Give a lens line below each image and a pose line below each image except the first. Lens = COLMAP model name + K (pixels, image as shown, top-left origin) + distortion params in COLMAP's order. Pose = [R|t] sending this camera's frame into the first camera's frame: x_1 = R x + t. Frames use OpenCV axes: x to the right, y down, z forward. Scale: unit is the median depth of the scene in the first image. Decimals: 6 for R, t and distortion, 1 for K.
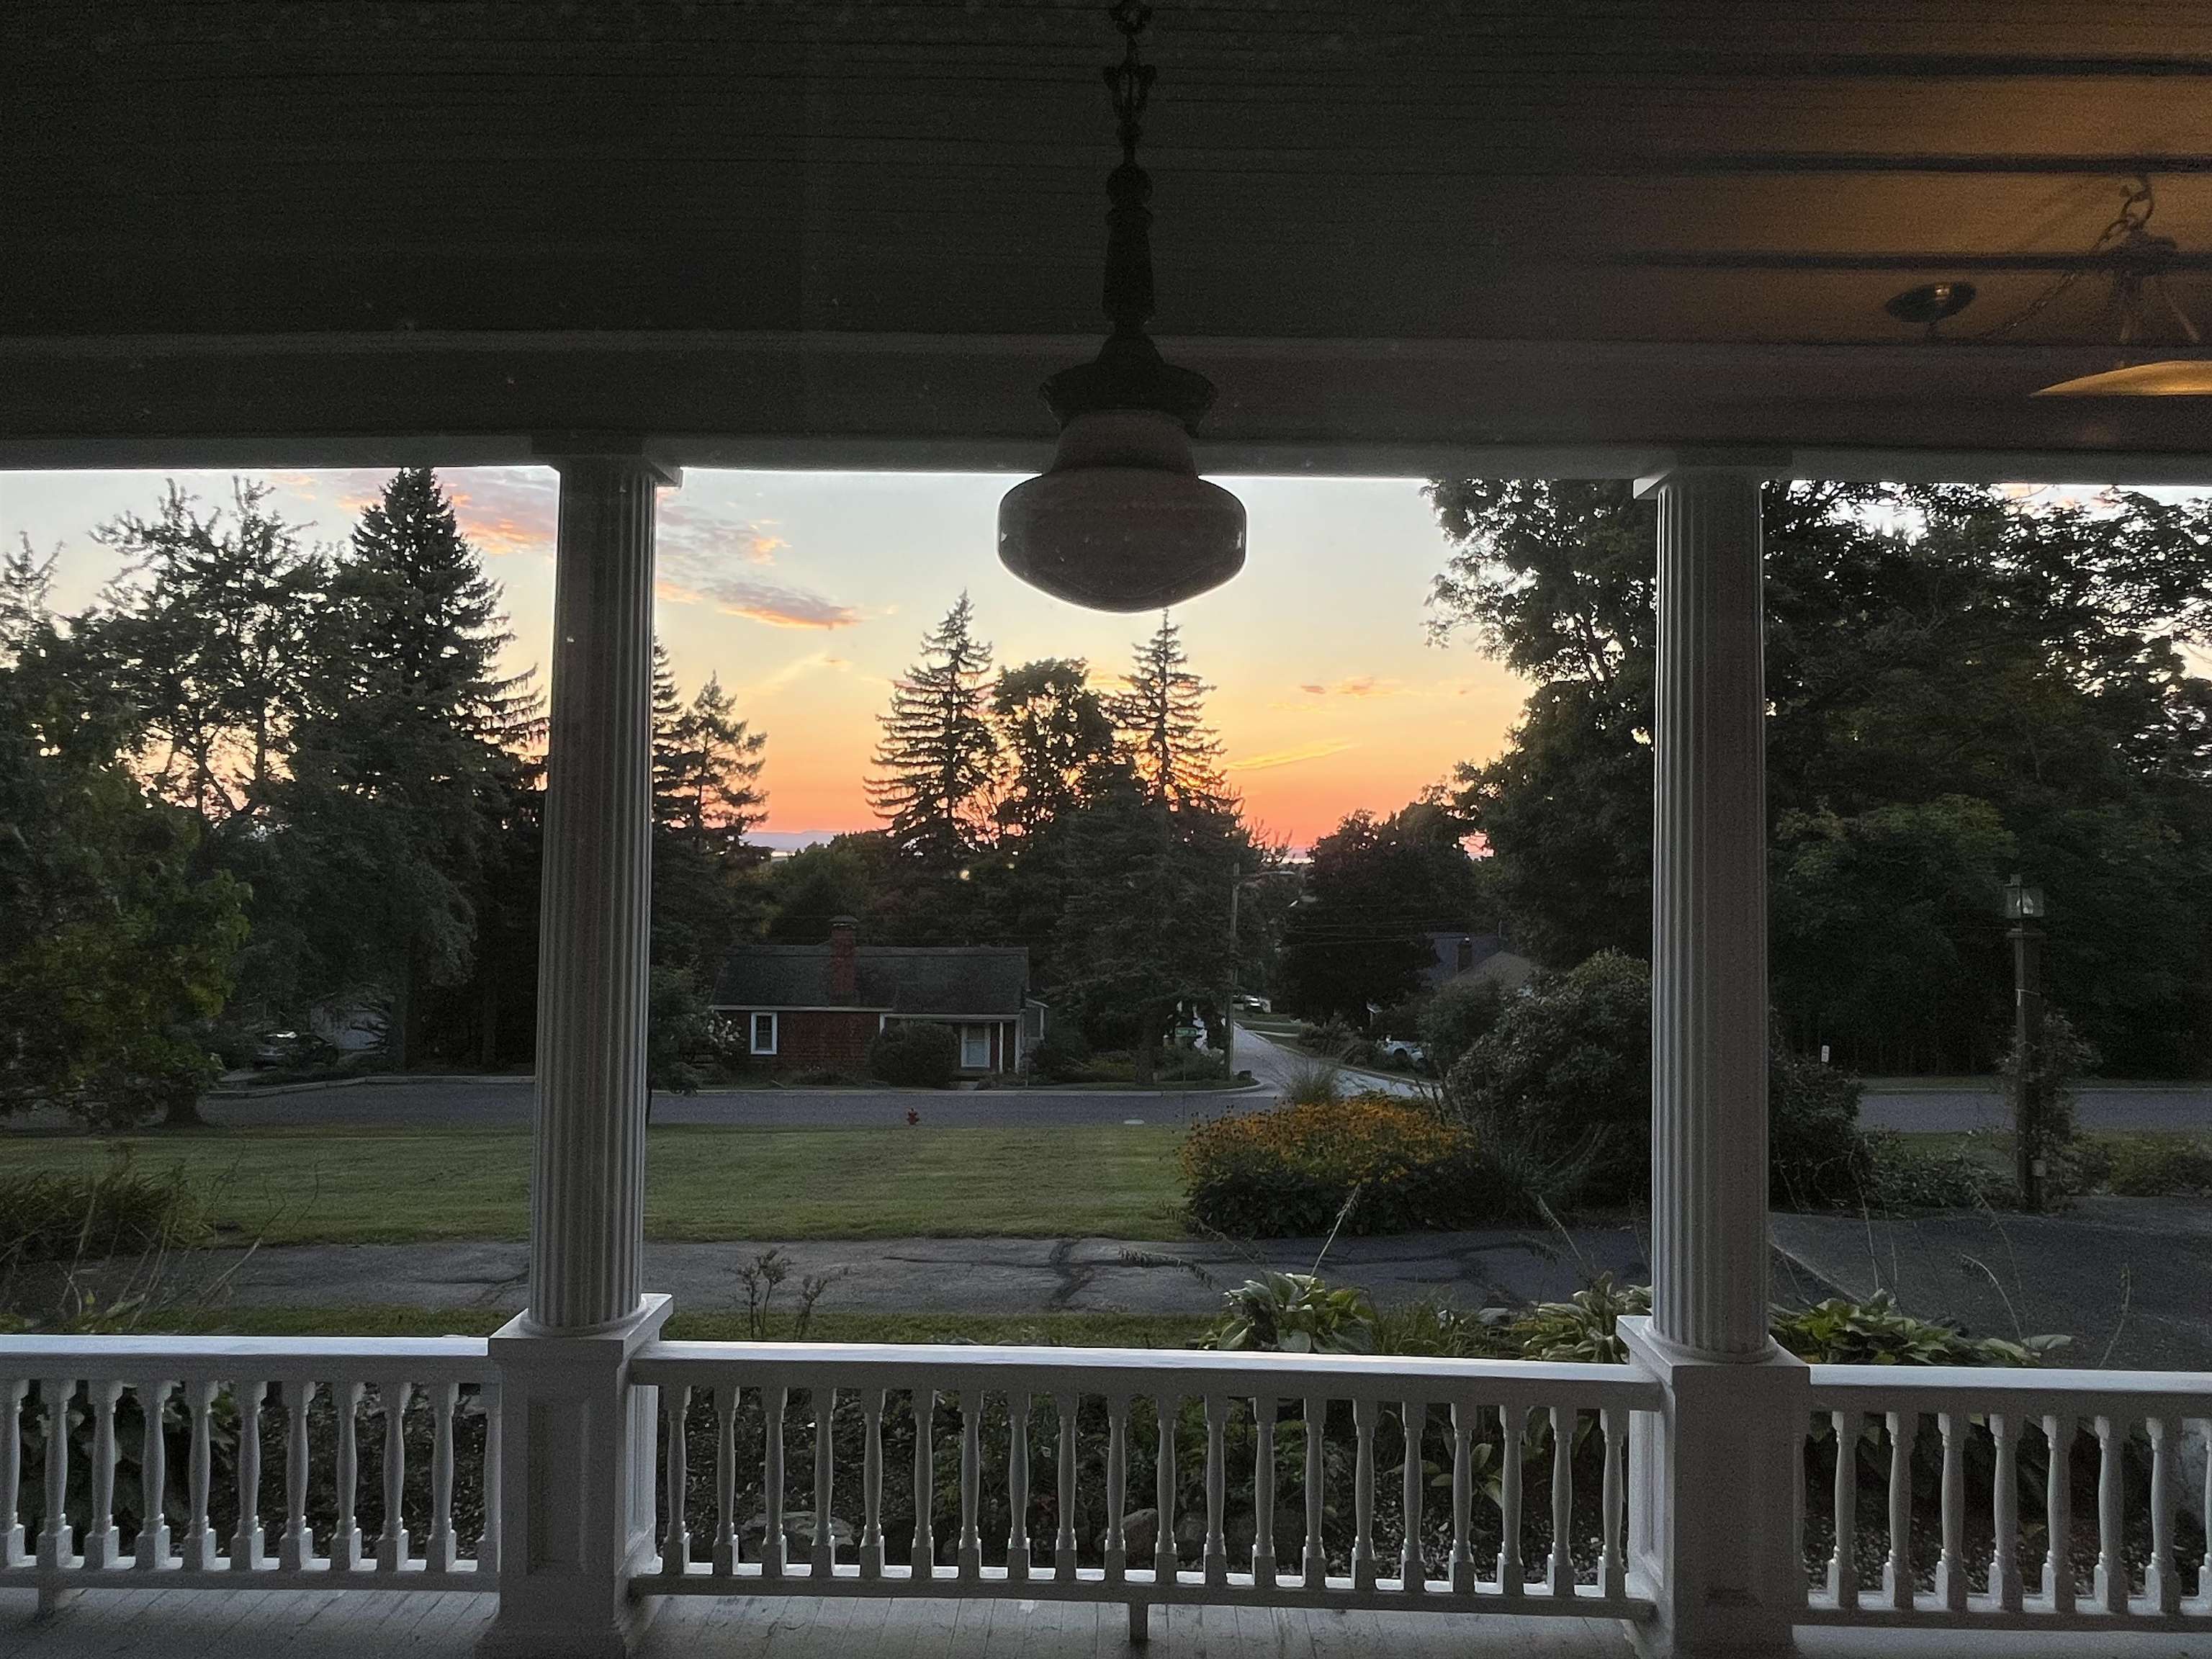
lens RADIAL K [[1320.0, 0, 1098.1], [0, 1320.0, 835.0], [0, 0, 1]] dist [0.009729, 0.002409]
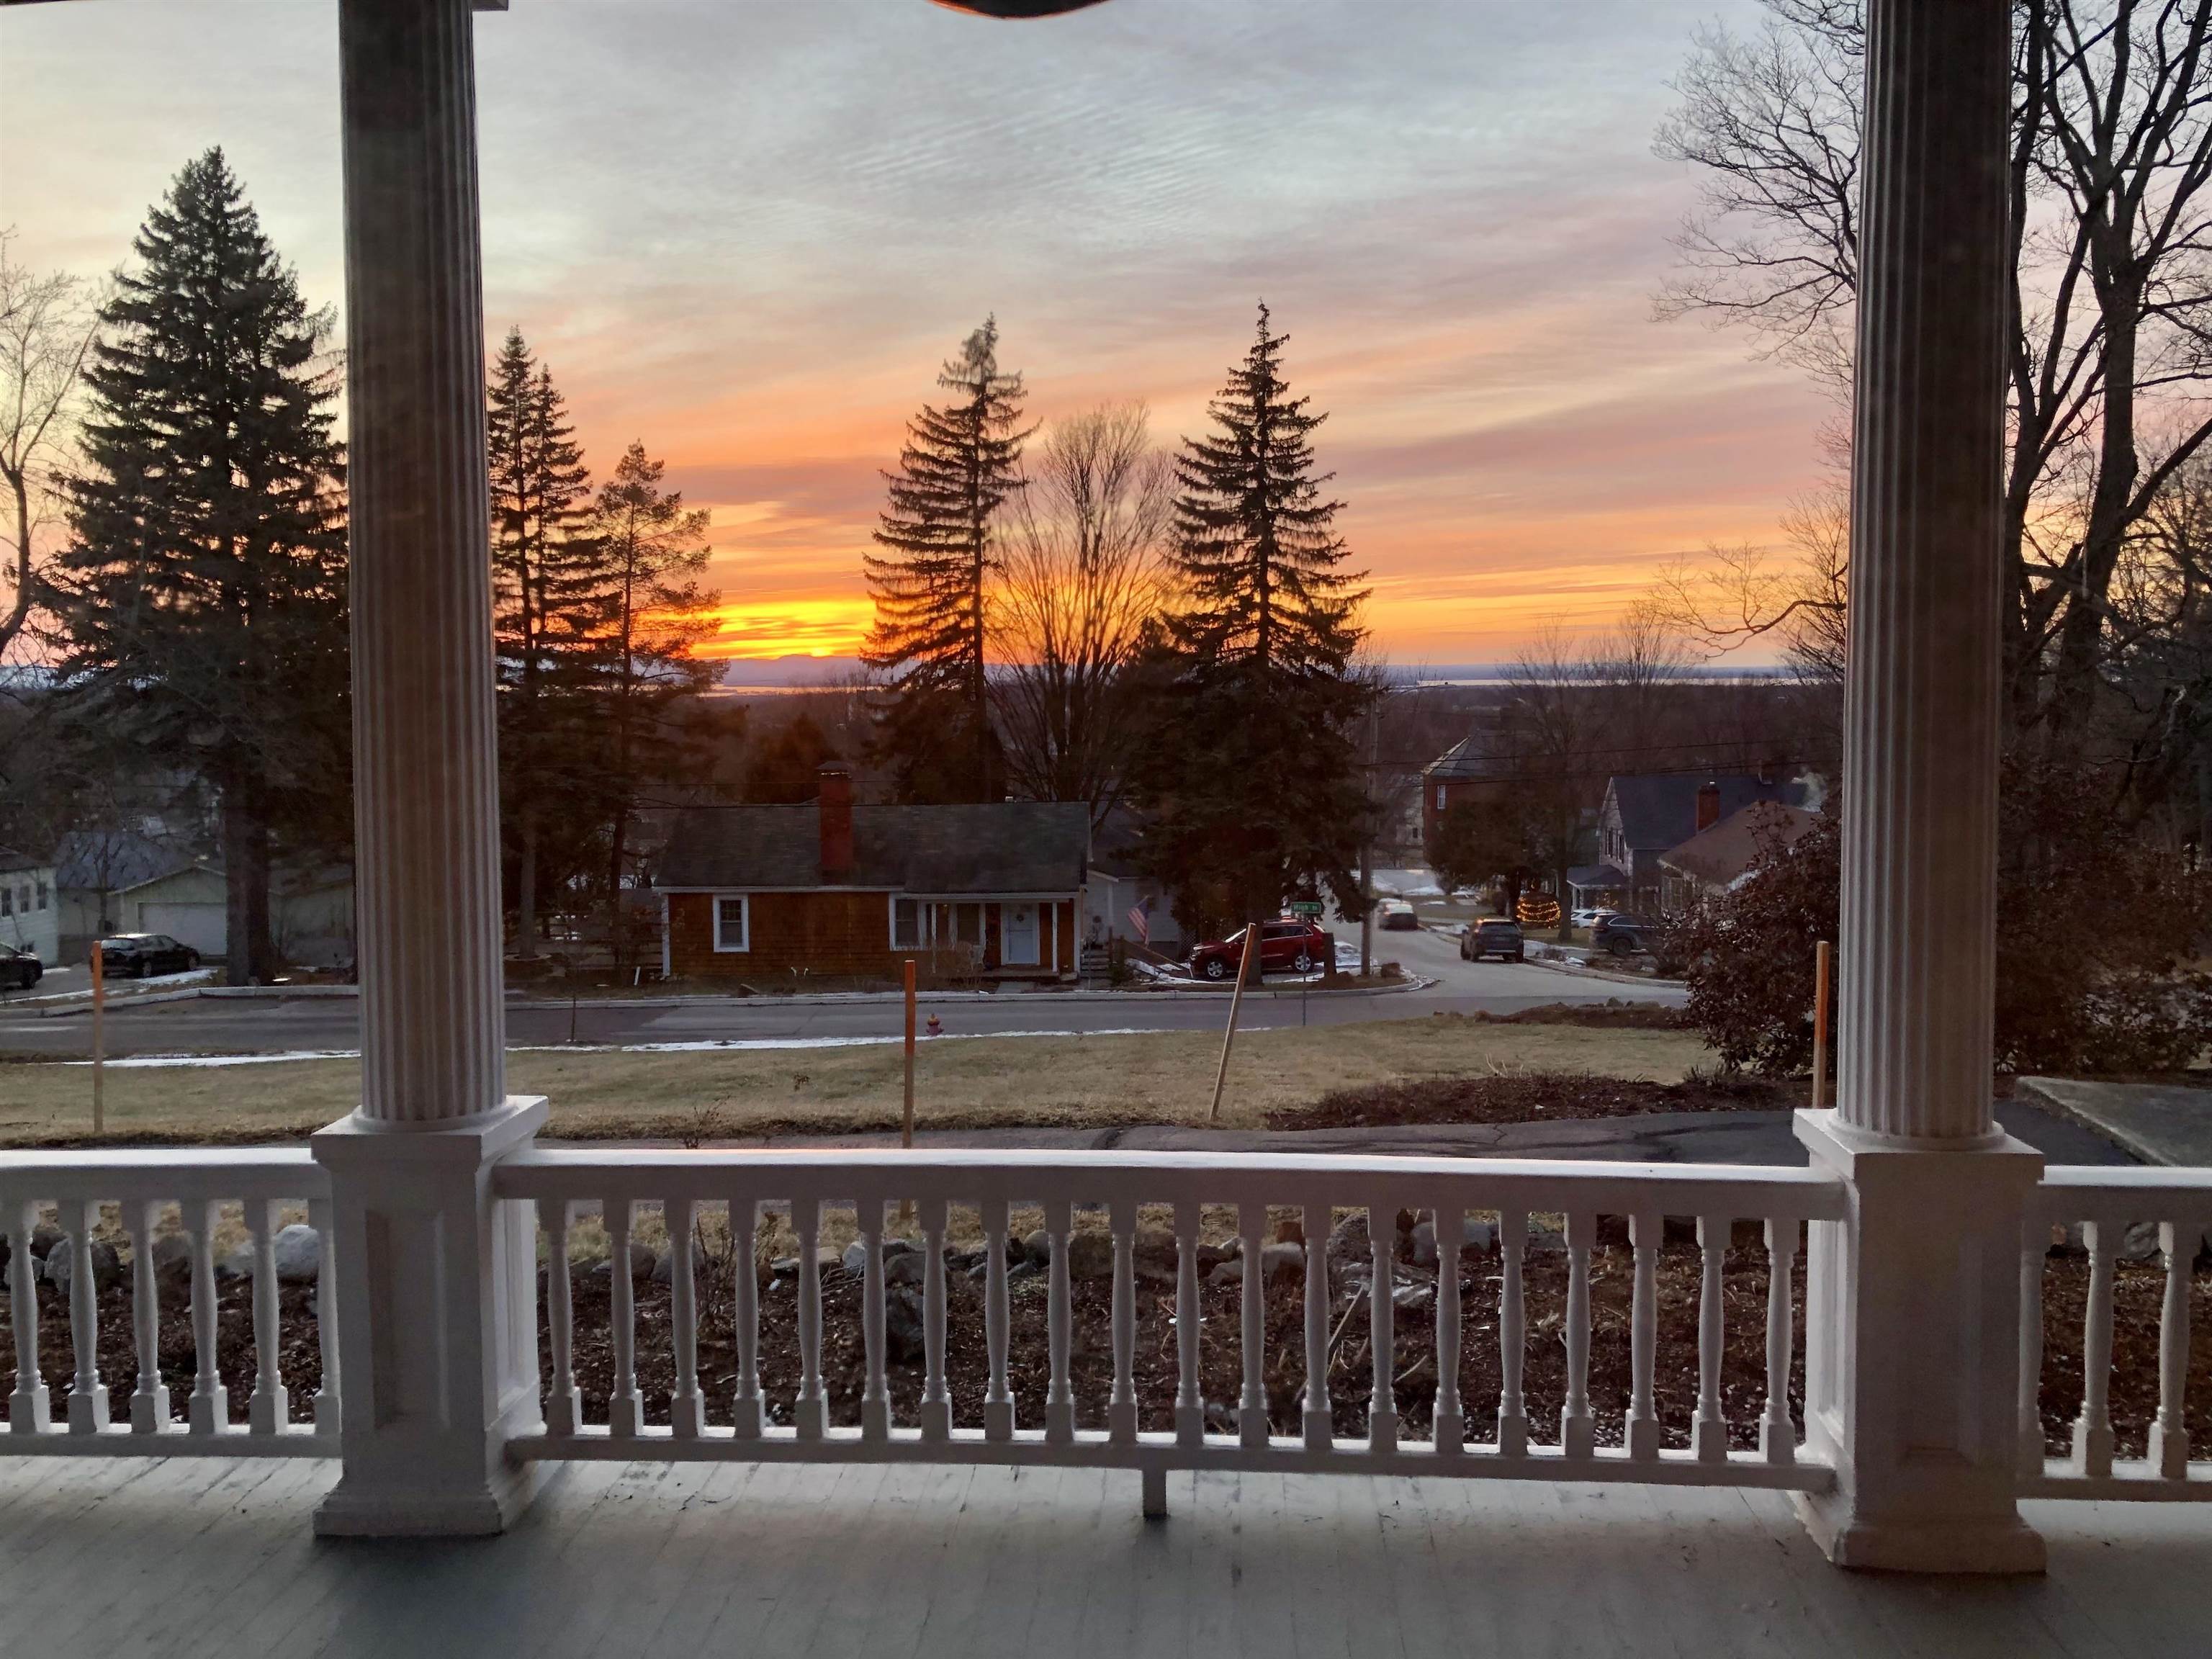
lens RADIAL K [[1860.5, 0, 1106.0], [0, 1860.5, 829.5], [0, 0, 1]] dist [0.059780, -0.042213]
pose [[0.998523, -0.015108, -0.052184, 0.064946], [0.019533, 0.996159, 0.085361, 0.111965], [0.050694, -0.086255, 0.994983, -0.058407]]
